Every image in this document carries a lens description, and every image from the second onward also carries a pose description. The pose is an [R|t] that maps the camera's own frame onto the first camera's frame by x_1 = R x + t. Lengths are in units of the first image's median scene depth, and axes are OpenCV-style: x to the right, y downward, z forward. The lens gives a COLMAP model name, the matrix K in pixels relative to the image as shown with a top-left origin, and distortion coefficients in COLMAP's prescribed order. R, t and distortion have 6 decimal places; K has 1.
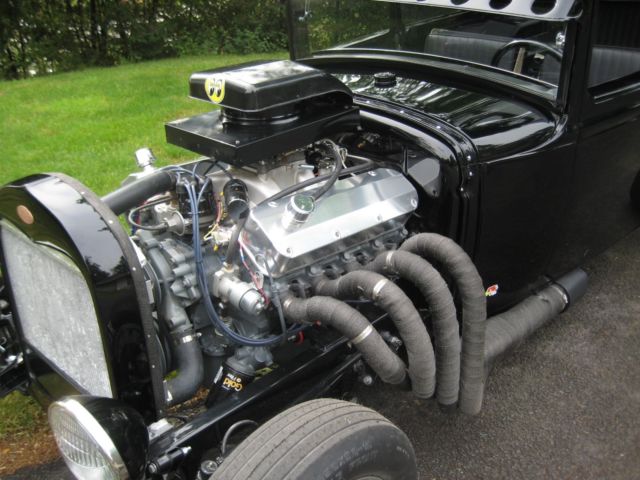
lens RADIAL K [[658.3, 0, 322.7], [0, 658.3, 243.1], [0, 0, 1]] dist [-0.055961, 0.000000]
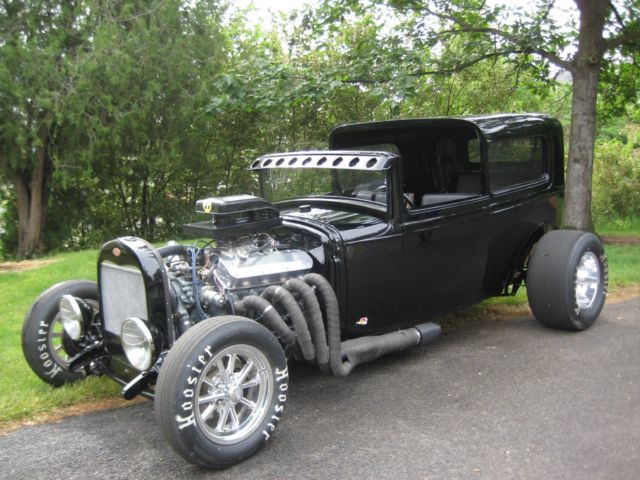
lens RADIAL K [[705.8, 0, 320.8], [0, 705.8, 239.0], [0, 0, 1]] dist [-0.067234, 0.000000]
pose [[0.997267, -0.019094, -0.071378, 0.355173], [-0.003350, 0.953355, -0.301834, 0.541951], [0.073812, 0.301248, 0.950685, -1.076108]]
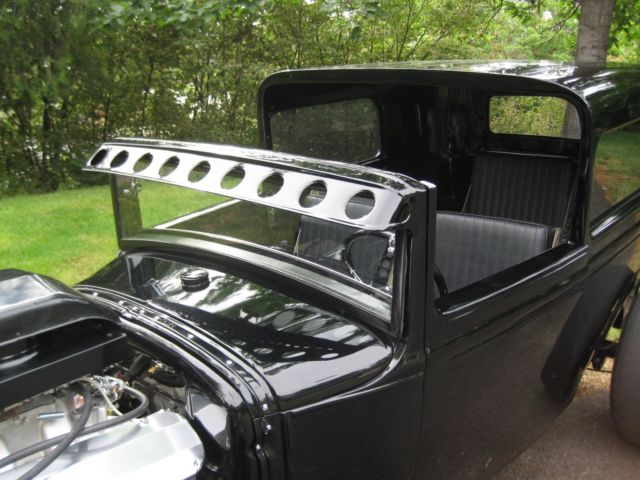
lens RADIAL K [[658.3, 0, 318.6], [0, 658.3, 236.9], [0, 0, 1]] dist [-0.055961, 0.000000]
pose [[0.999835, 0.003762, 0.017781, 0.295928], [-0.000725, 0.985826, -0.167770, -0.214460], [-0.018160, 0.167729, 0.985666, 0.251273]]
